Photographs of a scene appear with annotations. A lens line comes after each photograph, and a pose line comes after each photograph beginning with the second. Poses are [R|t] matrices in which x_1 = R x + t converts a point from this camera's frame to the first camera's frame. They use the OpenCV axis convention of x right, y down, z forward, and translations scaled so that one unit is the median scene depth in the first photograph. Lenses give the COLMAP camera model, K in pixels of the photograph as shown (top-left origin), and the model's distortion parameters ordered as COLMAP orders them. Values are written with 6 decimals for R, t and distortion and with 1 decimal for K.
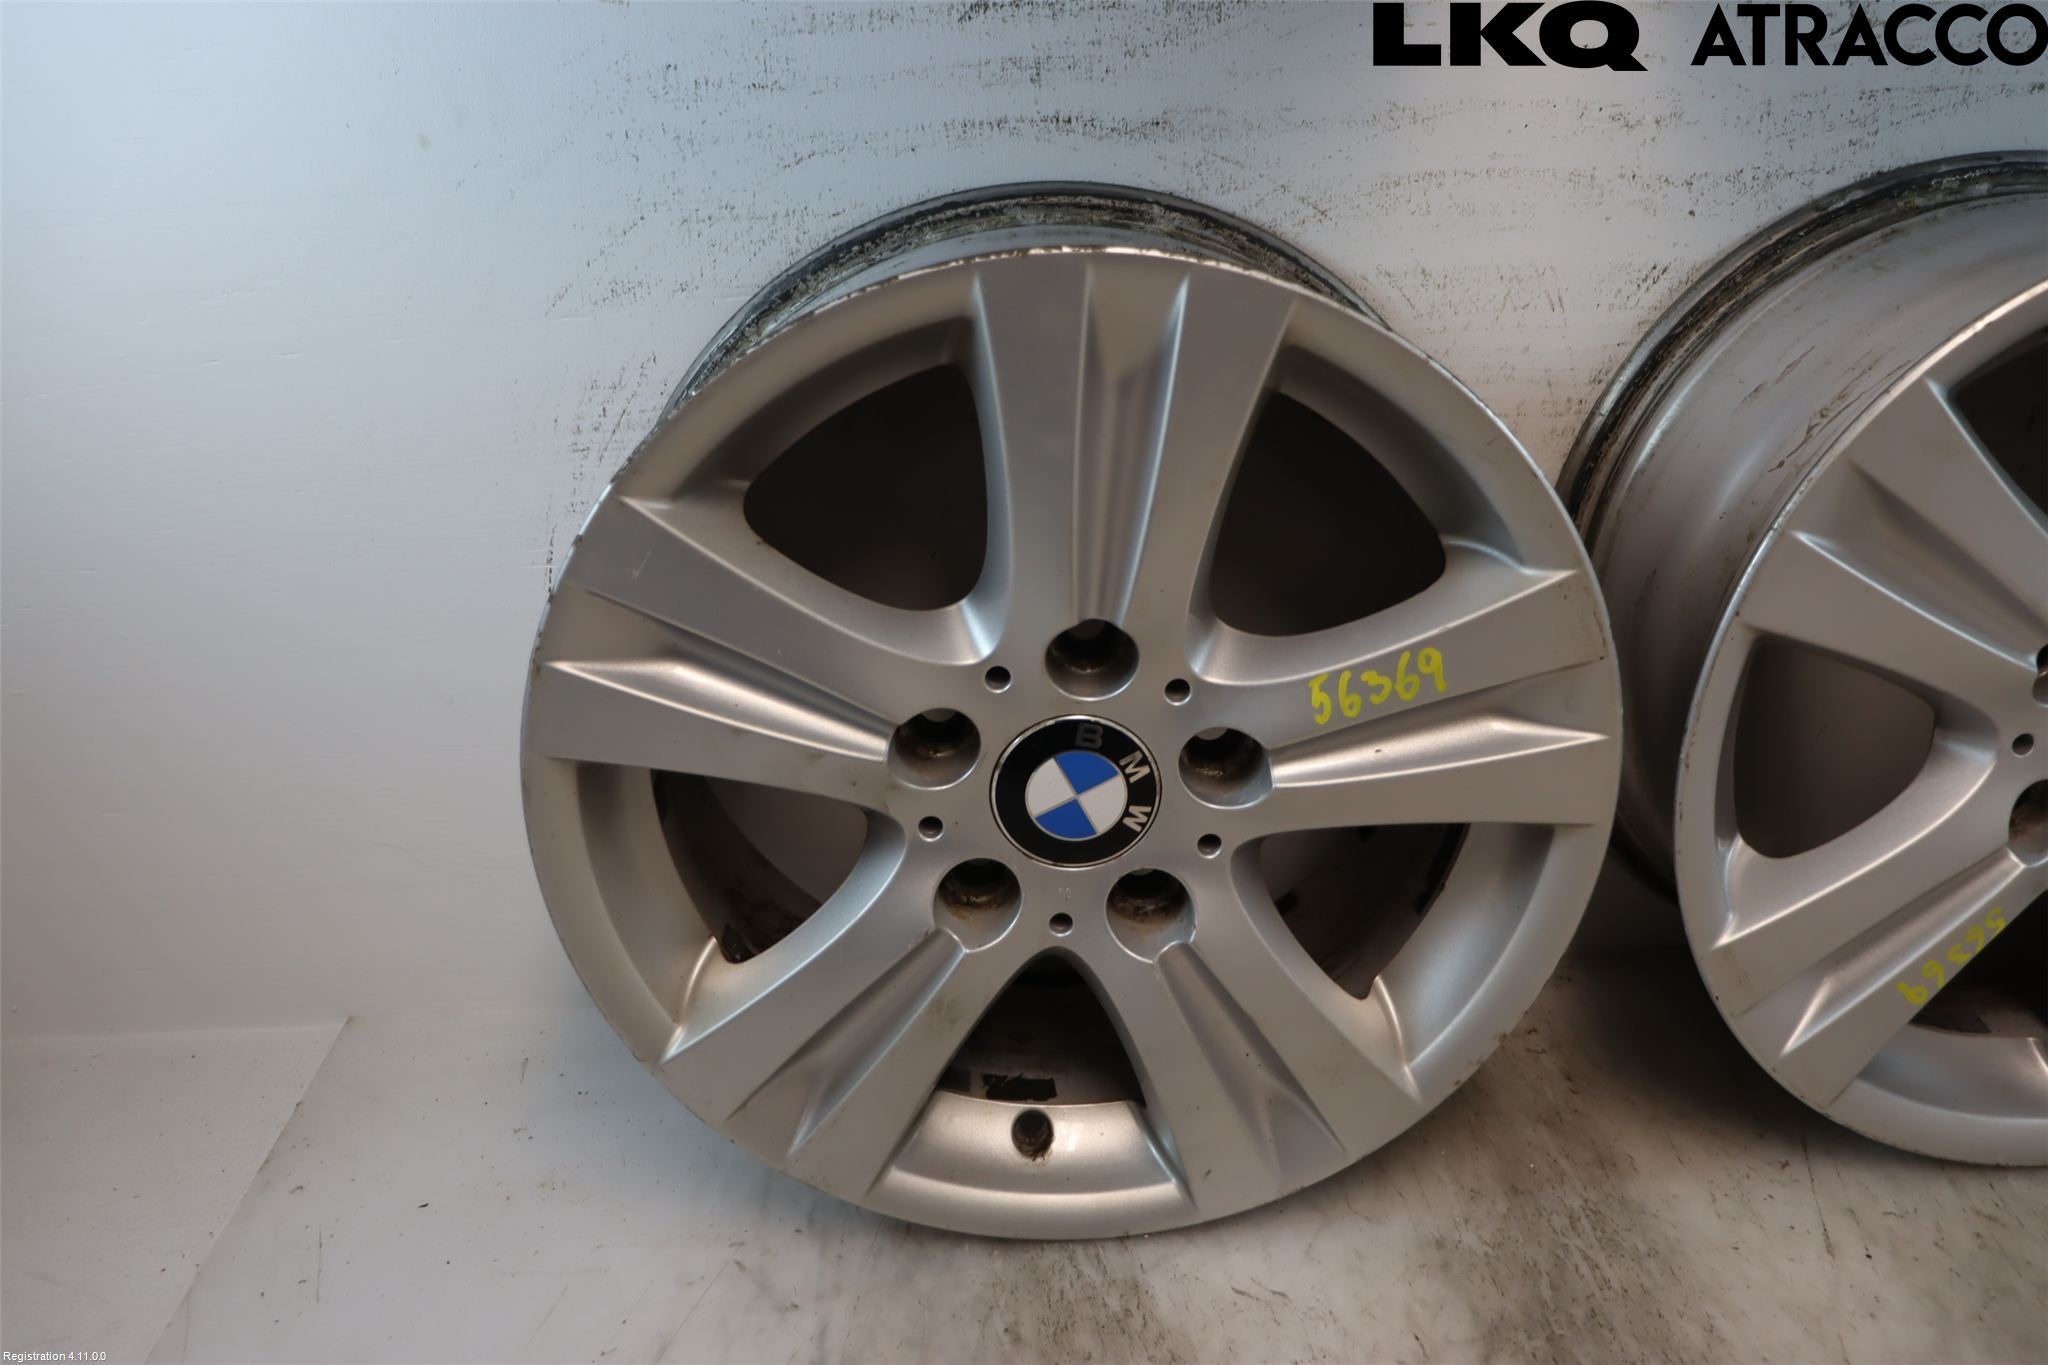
lens RADIAL K [[1676.5, 0, 1024.0], [0, 1676.5, 682.5], [0, 0, 1]] dist [-0.186008, 0.164982]
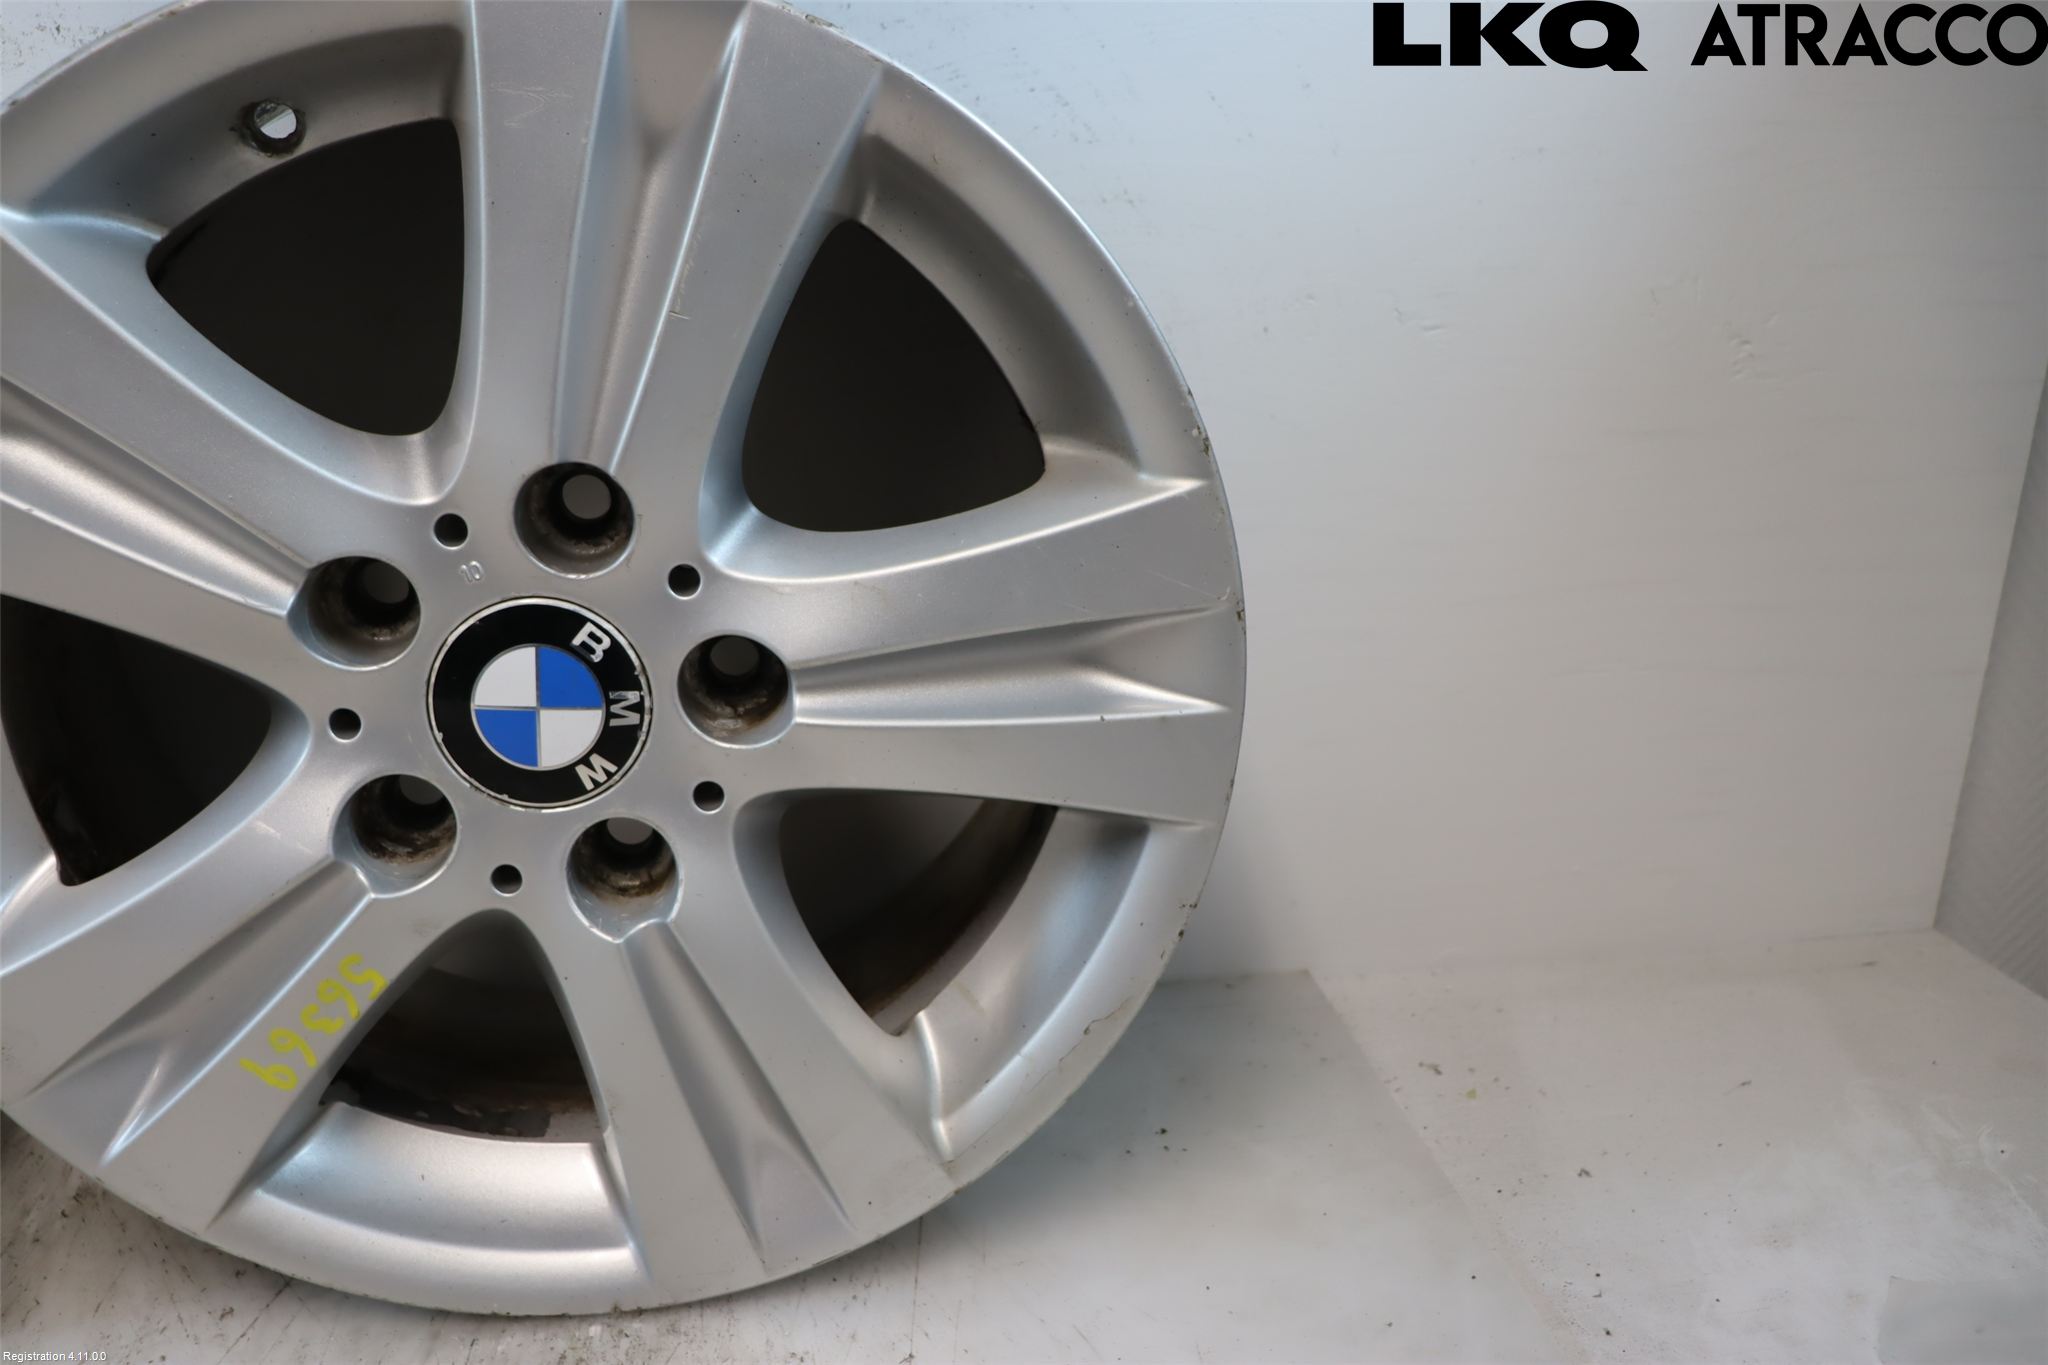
lens RADIAL K [[1676.5, 0, 1024.0], [0, 1676.5, 682.5], [0, 0, 1]] dist [-0.186008, 0.164982]
pose [[0.990238, 0.001238, 0.139382, 0.750625], [0.010710, 0.996328, -0.084941, 0.077792], [-0.138975, 0.085605, 0.986589, 0.201970]]
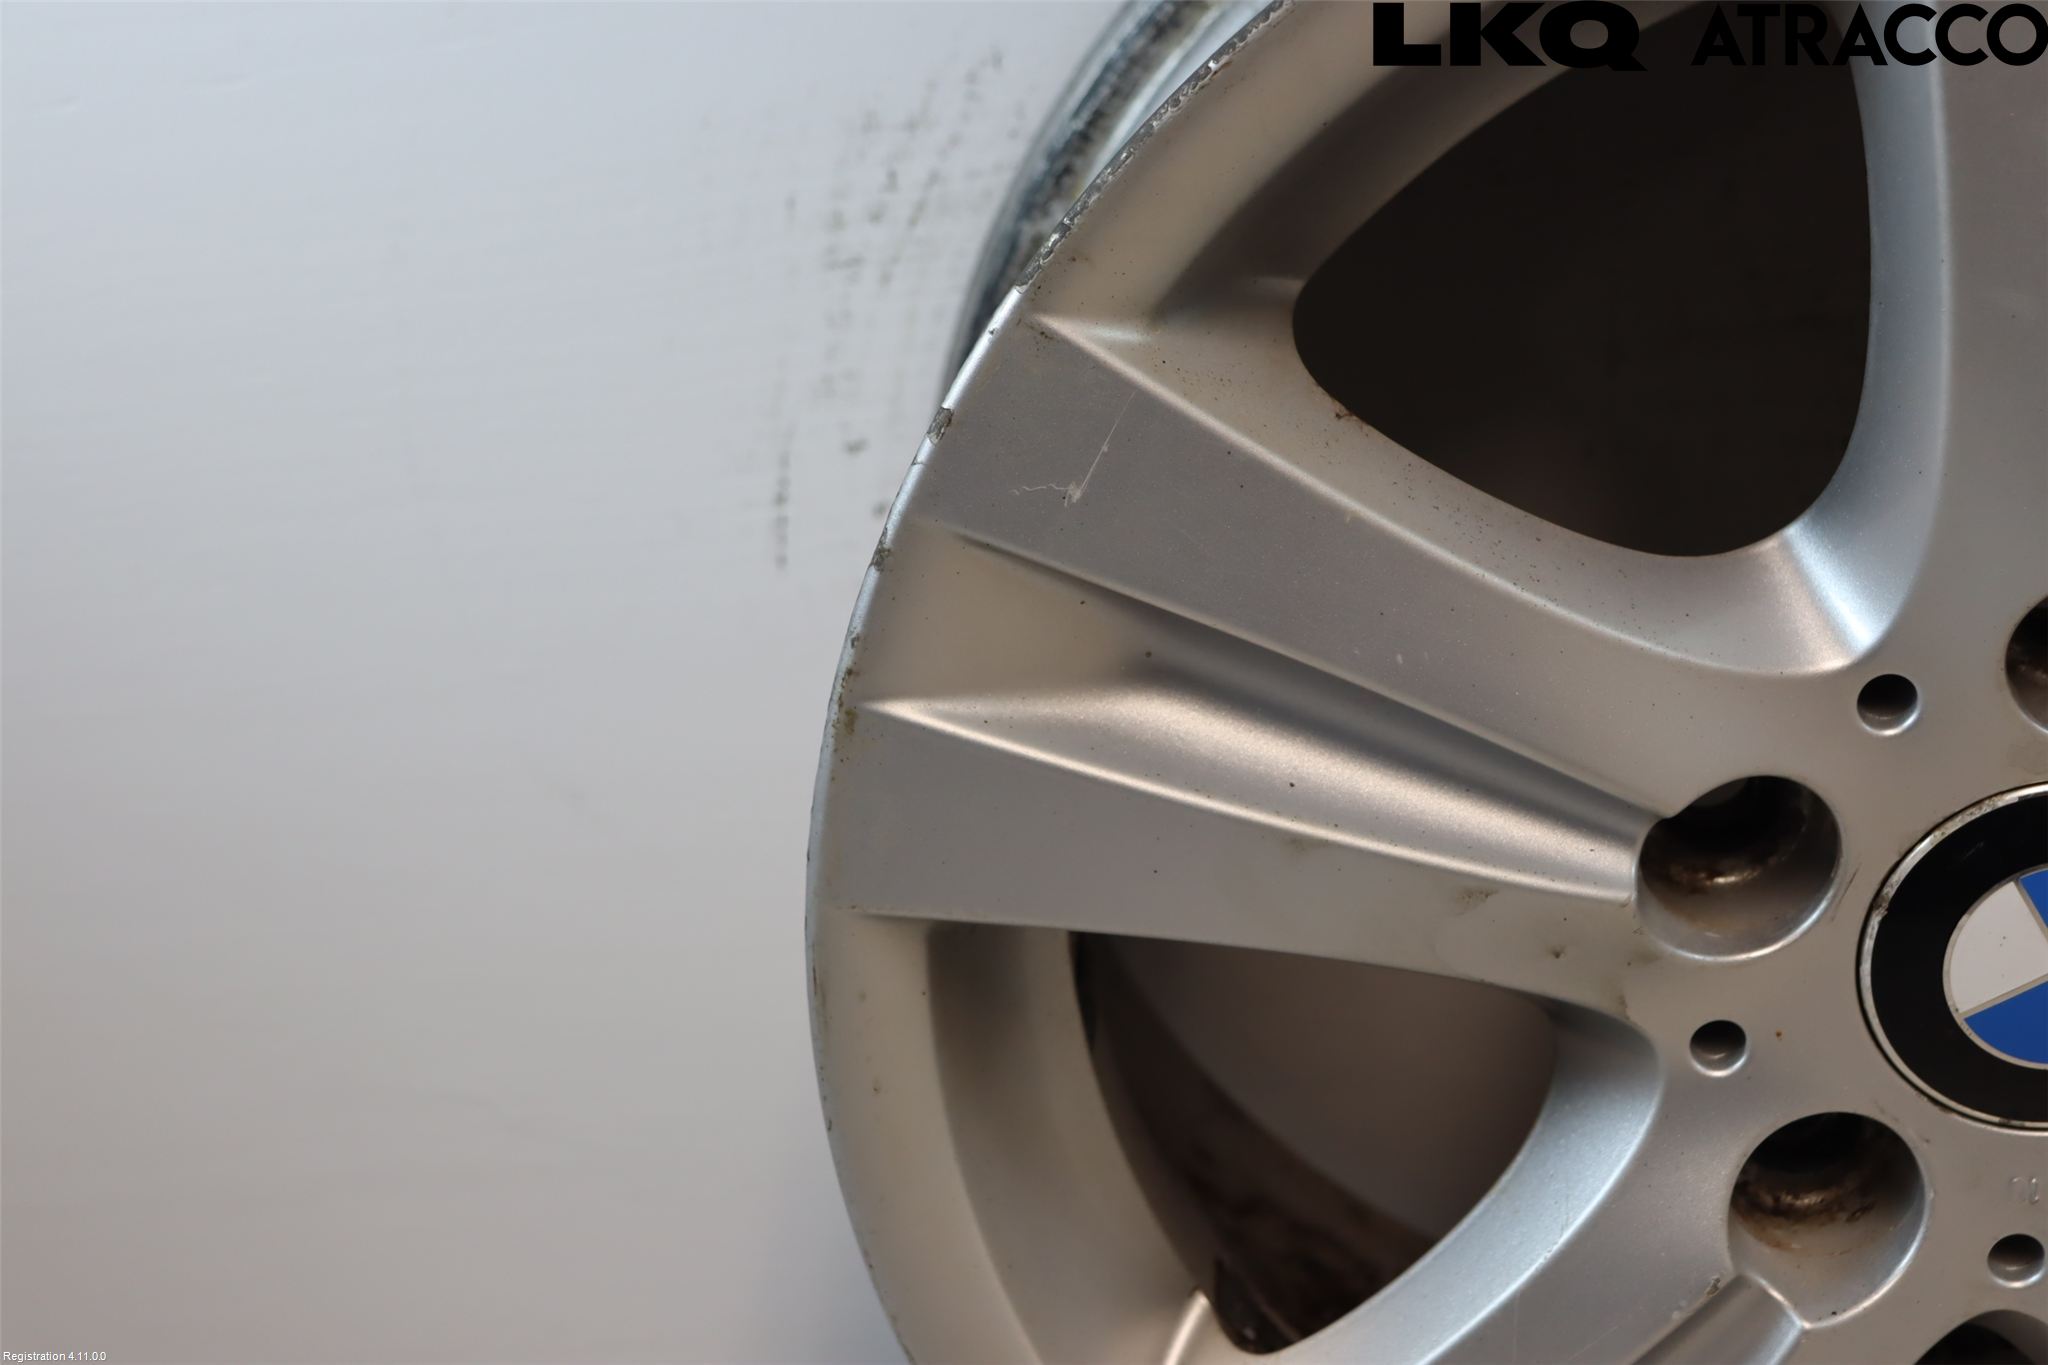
lens RADIAL K [[2840.9, 0, 1024.0], [0, 2840.9, 682.5], [0, 0, 1]] dist [0.030191, 0.077669]
pose [[0.991309, -0.038332, -0.125845, -0.126560], [0.035860, 0.999118, -0.021847, 0.000445], [0.126572, 0.017145, 0.991809, 0.205323]]
